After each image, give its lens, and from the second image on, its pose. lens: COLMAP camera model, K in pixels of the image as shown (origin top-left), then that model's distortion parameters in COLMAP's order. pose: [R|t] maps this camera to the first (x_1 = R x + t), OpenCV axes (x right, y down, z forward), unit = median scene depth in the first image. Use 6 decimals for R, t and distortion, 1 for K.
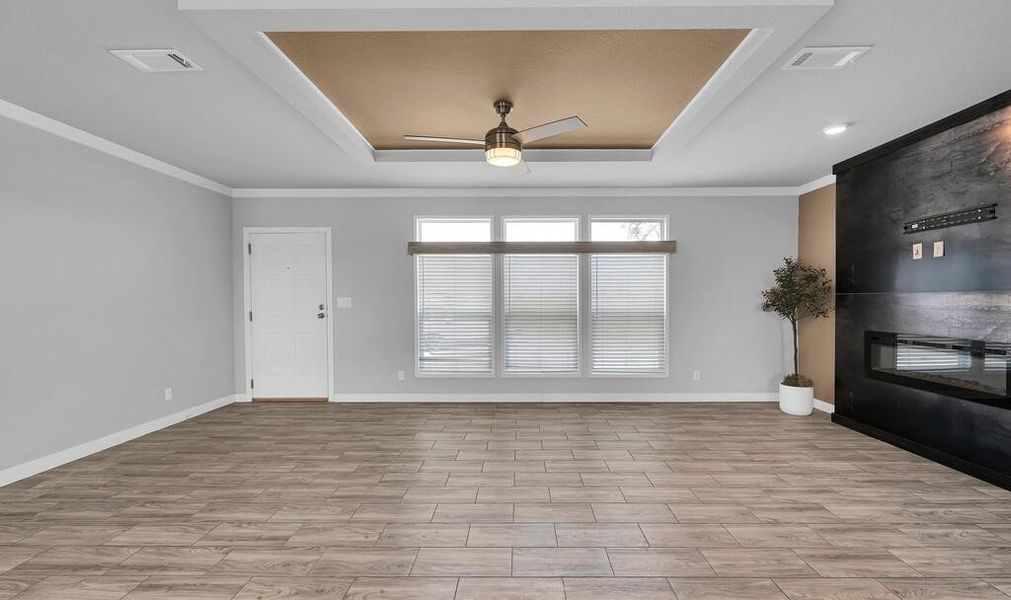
lens RADIAL K [[427.2, 0, 526.3], [0, 427.2, 302.3], [0, 0, 1]] dist [-0.002717, -0.000563]
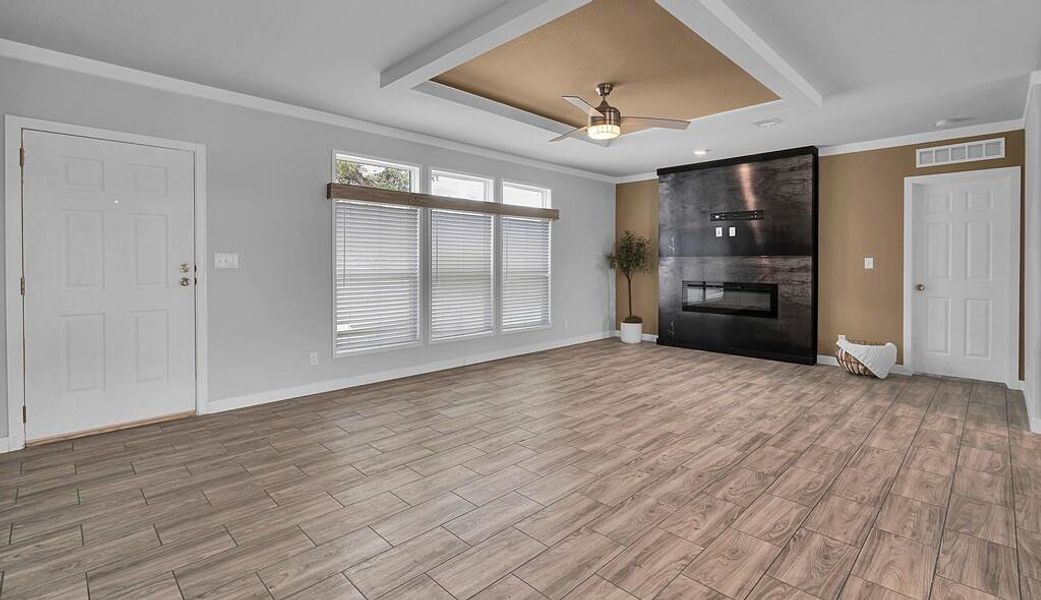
lens RADIAL K [[470.9, 0, 517.4], [0, 470.9, 259.9], [0, 0, 1]] dist [-0.000121, -0.000130]
pose [[0.709444, 0.007426, 0.704722, -0.710775], [-0.000249, 0.999947, -0.010286, 0.007174], [-0.704761, 0.007122, 0.709409, 0.182218]]
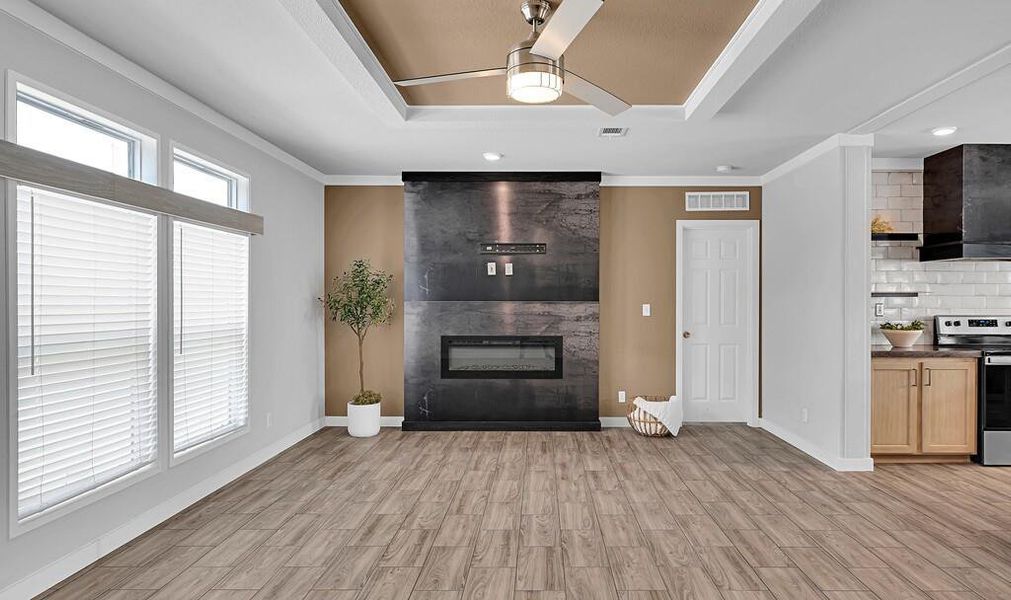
lens RADIAL K [[584.3, 0, 528.3], [0, 584.3, 301.5], [0, 0, 1]] dist [-0.004028, -0.001157]
pose [[0.008428, 0.002646, 0.999961, -0.593967], [0.003615, 0.999990, -0.002676, -0.013751], [-0.999958, 0.003637, 0.008418, 0.655228]]
